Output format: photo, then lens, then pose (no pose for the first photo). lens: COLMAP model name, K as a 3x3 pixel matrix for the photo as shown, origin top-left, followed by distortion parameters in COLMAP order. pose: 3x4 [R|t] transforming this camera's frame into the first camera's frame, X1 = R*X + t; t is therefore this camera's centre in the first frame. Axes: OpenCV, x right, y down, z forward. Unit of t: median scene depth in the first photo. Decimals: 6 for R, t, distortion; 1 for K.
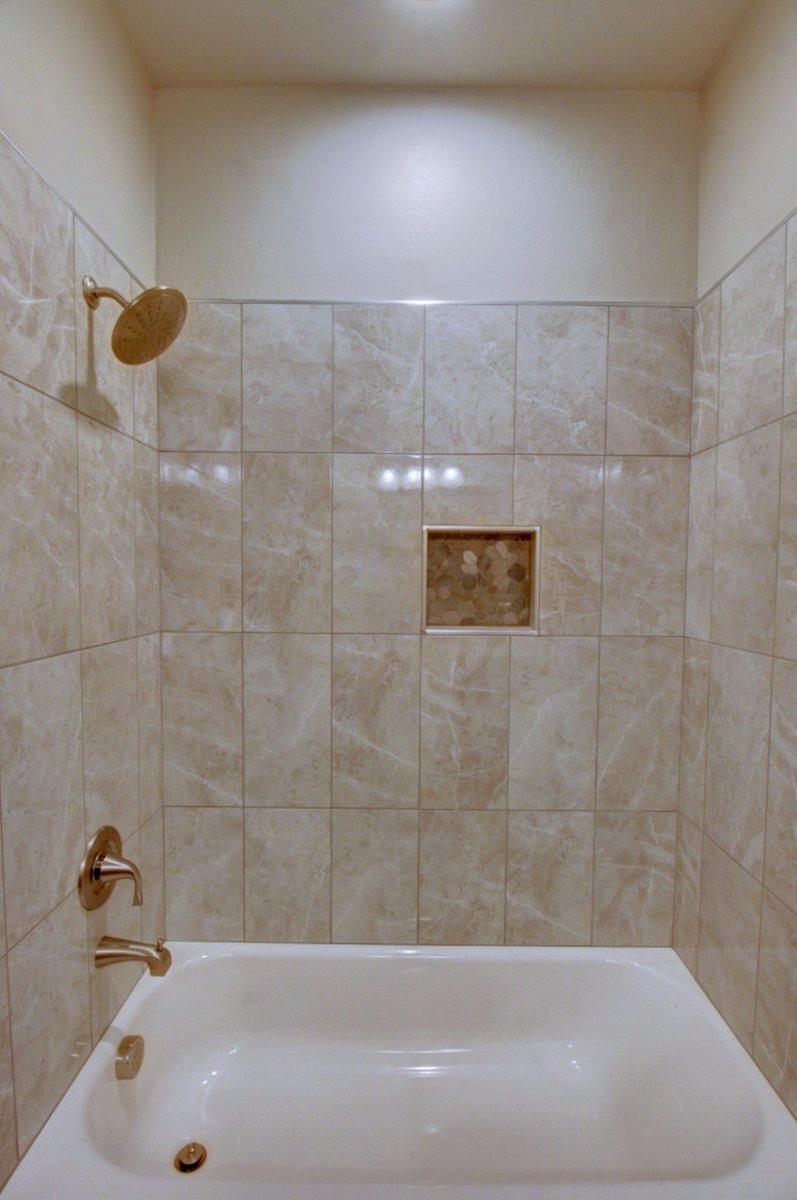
lens RADIAL K [[570.0, 0, 402.5], [0, 570.0, 604.4], [0, 0, 1]] dist [-0.000884, -0.011678]
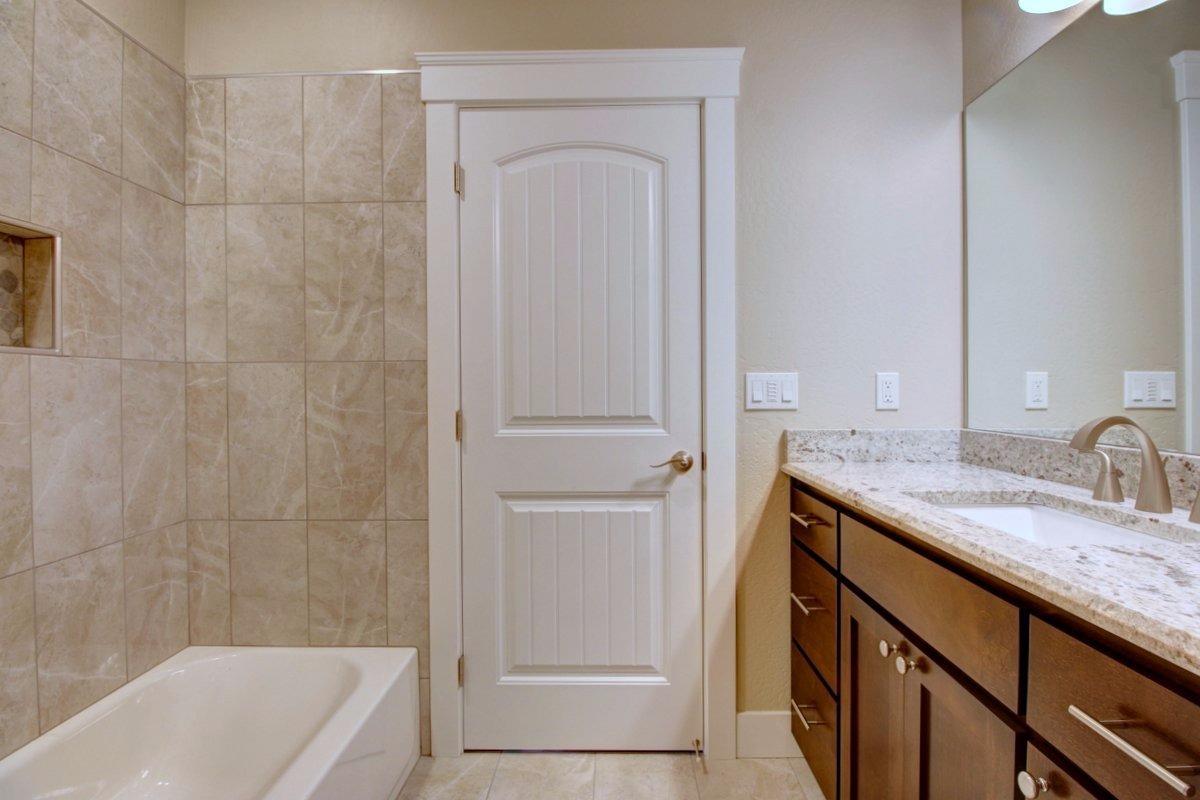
lens RADIAL K [[570.0, 0, 606.2], [0, 570.0, 395.2], [0, 0, 1]] dist [-0.000884, -0.011678]
pose [[0.003880, -0.018230, 0.999826, -0.631561], [0.058554, 0.998122, 0.017972, 0.149913], [-0.998277, 0.058474, 0.004940, 0.161661]]
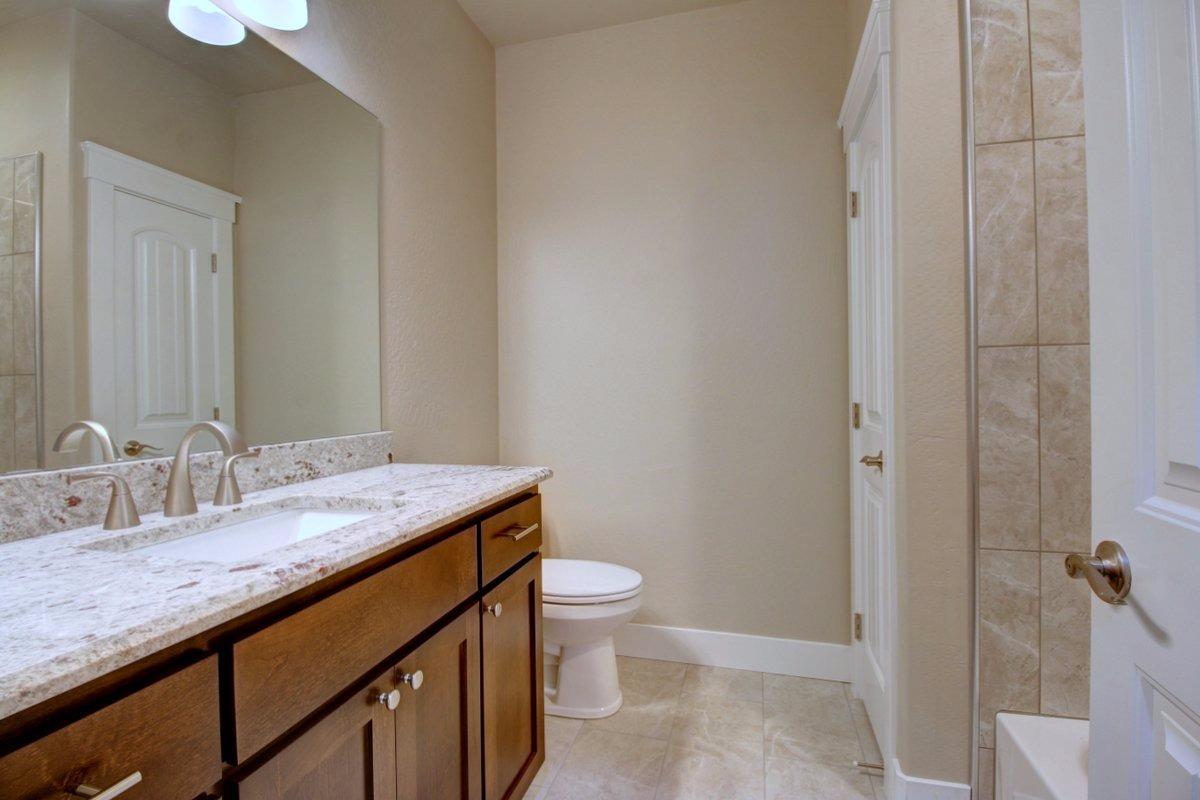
lens RADIAL K [[570.0, 0, 607.4], [0, 570.0, 388.9], [0, 0, 1]] dist [-0.000884, -0.011678]
pose [[-0.254992, -0.002619, -0.966940, 1.921207], [-0.042981, 0.999039, 0.008628, 0.164465], [0.965988, 0.043760, -0.254859, 0.229430]]
